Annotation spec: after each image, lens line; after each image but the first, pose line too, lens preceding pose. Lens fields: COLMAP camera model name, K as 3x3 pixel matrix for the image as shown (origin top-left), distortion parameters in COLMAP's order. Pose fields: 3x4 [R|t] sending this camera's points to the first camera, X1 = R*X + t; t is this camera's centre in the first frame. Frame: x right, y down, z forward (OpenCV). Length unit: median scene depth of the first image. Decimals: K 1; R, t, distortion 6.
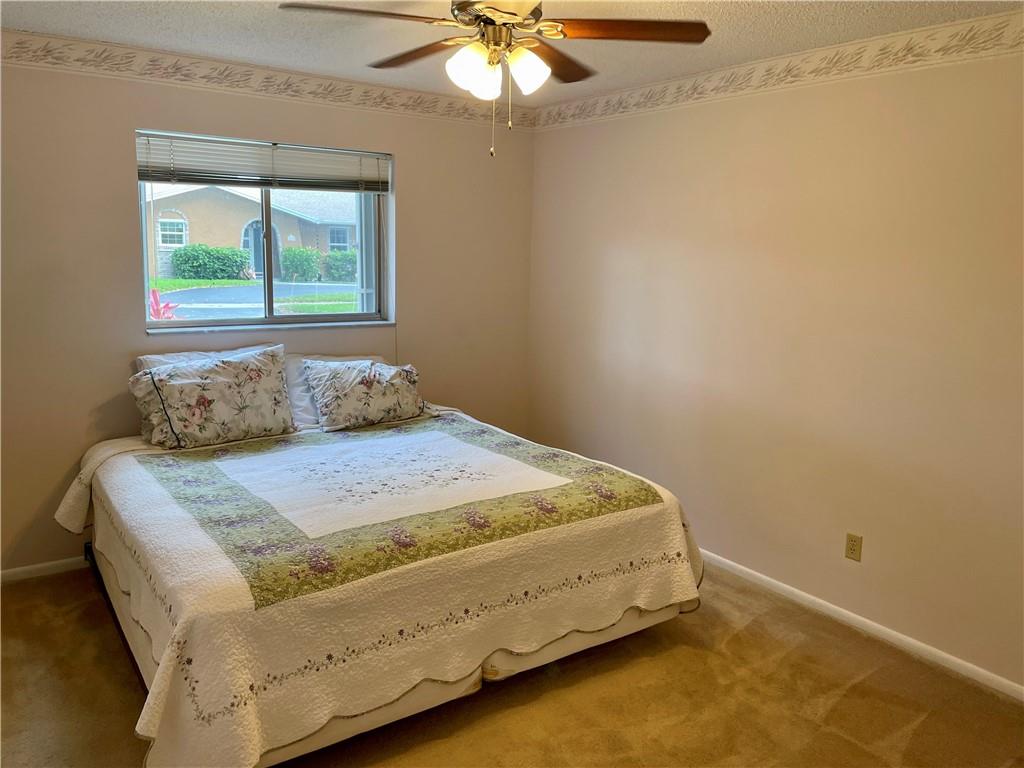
lens RADIAL K [[770.8, 0, 503.3], [0, 770.8, 369.9], [0, 0, 1]] dist [0.093843, -0.125278]
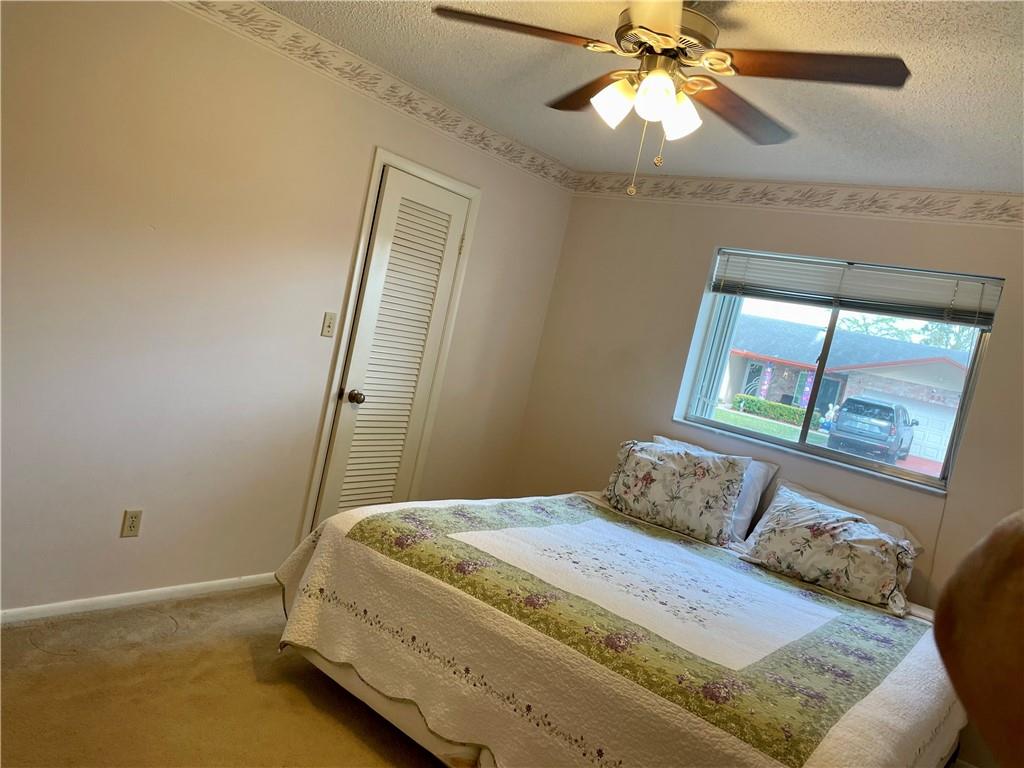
lens RADIAL K [[772.7, 0, 512.0], [0, 772.7, 384.0], [0, 0, 1]] dist [0.165982, -0.280892]
pose [[0.269951, 0.109859, -0.956586, 0.578471], [-0.354250, 0.935121, 0.007424, -0.022276], [0.895340, 0.336867, 0.291355, 0.467373]]
